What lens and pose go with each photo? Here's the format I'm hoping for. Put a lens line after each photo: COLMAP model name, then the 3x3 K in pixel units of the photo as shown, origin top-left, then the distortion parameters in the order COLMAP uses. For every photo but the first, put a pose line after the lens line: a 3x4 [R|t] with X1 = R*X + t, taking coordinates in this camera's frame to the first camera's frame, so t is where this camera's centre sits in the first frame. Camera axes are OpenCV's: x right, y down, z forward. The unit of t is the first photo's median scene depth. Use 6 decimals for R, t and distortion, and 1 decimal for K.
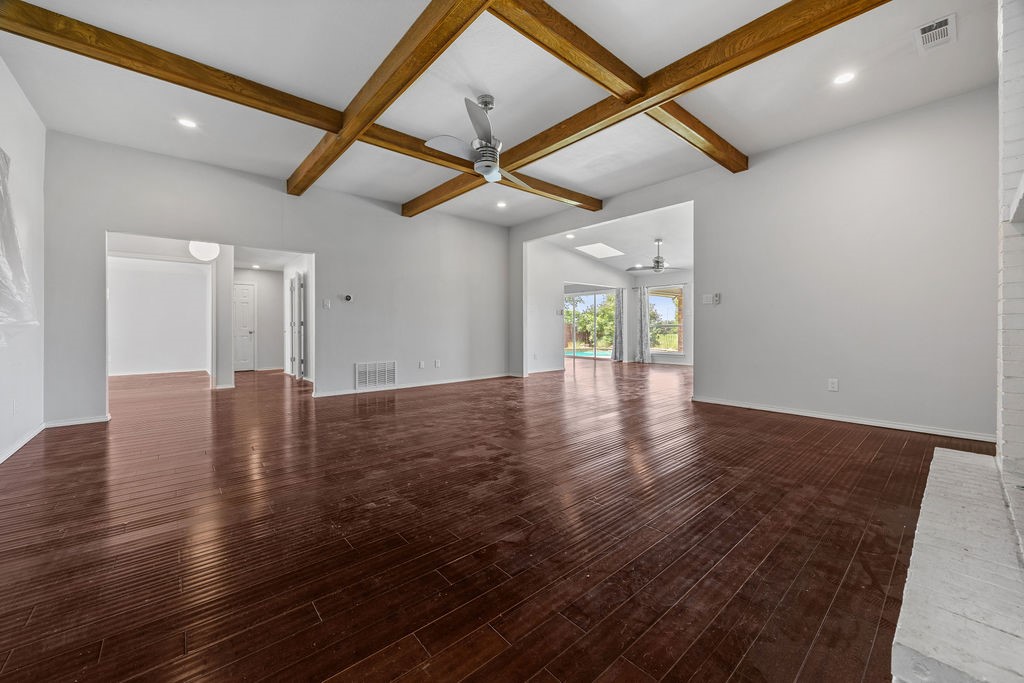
lens RADIAL K [[389.6, 0, 514.5], [0, 389.6, 327.1], [0, 0, 1]] dist [0.000341, 0.000024]
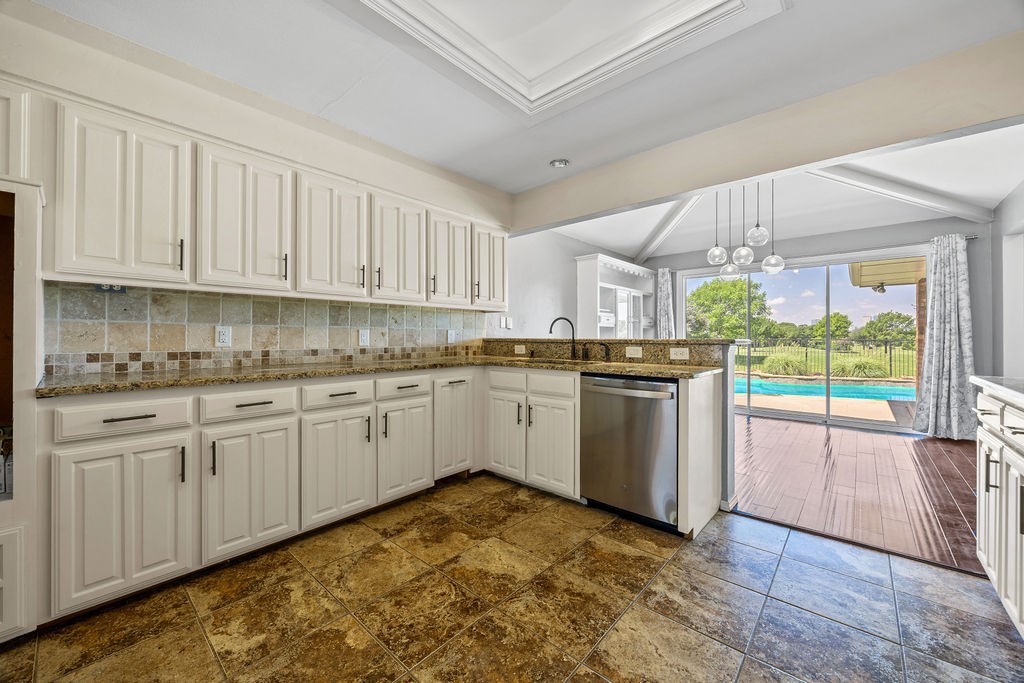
lens RADIAL K [[387.5, 0, 513.2], [0, 387.5, 336.0], [0, 0, 1]] dist [-0.000408, -0.000055]
pose [[0.991893, 0.003825, 0.127018, -0.226215], [-0.003602, 0.999992, -0.001983, -0.007779], [-0.127025, 0.001510, 0.991898, 0.721271]]
